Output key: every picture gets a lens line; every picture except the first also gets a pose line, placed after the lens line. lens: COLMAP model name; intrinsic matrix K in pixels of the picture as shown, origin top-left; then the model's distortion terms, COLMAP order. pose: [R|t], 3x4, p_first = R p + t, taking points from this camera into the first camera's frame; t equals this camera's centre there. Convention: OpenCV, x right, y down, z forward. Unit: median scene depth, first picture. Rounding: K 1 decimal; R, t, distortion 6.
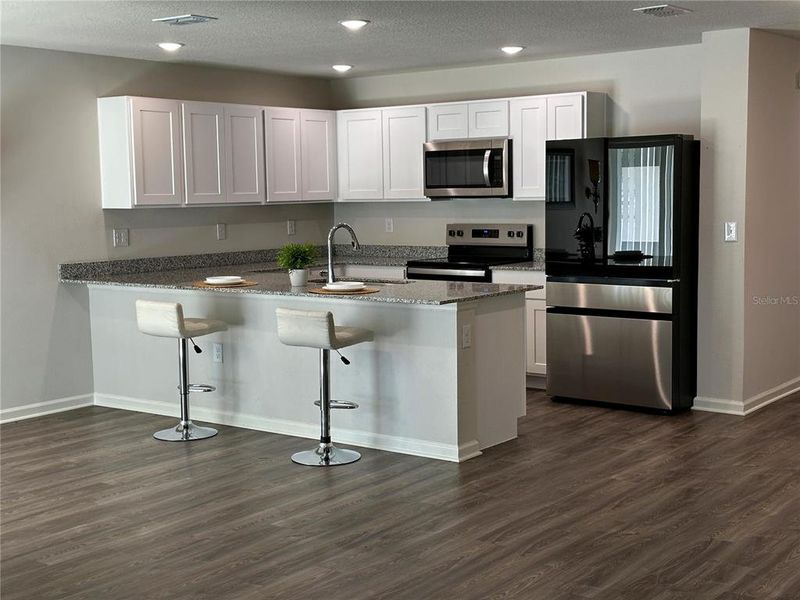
lens RADIAL K [[1105.8, 0, 400.0], [0, 1105.8, 300.0], [0, 0, 1]] dist [0.076365, -0.069768]
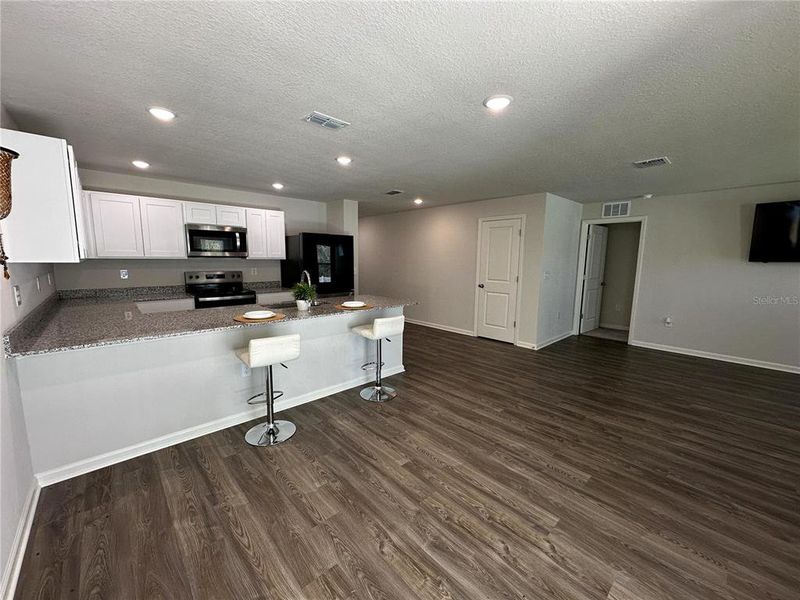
lens RADIAL K [[321.7, 0, 397.3], [0, 321.7, 301.6], [0, 0, 1]] dist [-0.000643, -0.000036]
pose [[0.176859, -0.116064, 0.977369, -0.607393], [0.084981, 0.991115, 0.102319, -0.071122], [-0.980561, 0.064961, 0.185151, 0.891231]]
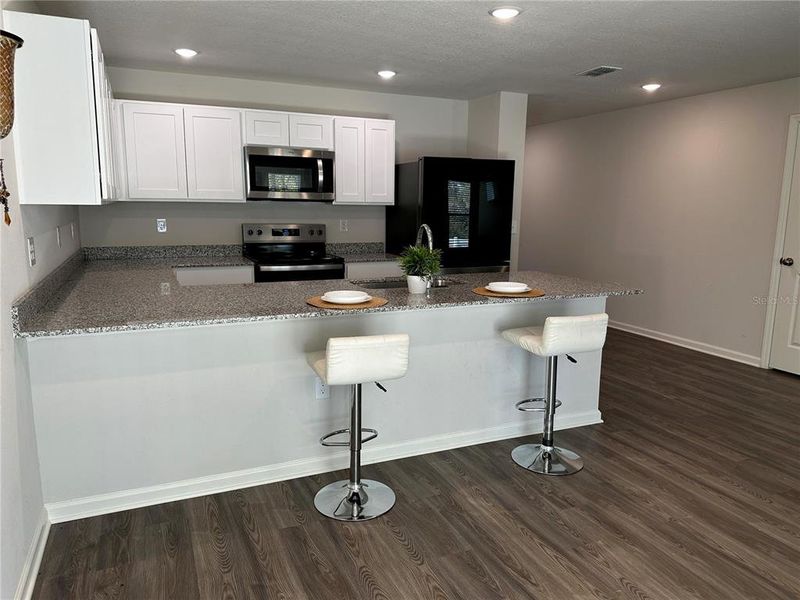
lens RADIAL K [[564.0, 0, 400.0], [0, 564.0, 300.0], [0, 0, 1]] dist [0.094657, -0.135351]
pose [[0.482852, -0.125603, 0.866648, -0.583357], [0.066758, 0.992060, 0.106586, -0.067127], [-0.873154, 0.006390, 0.487403, 0.899605]]
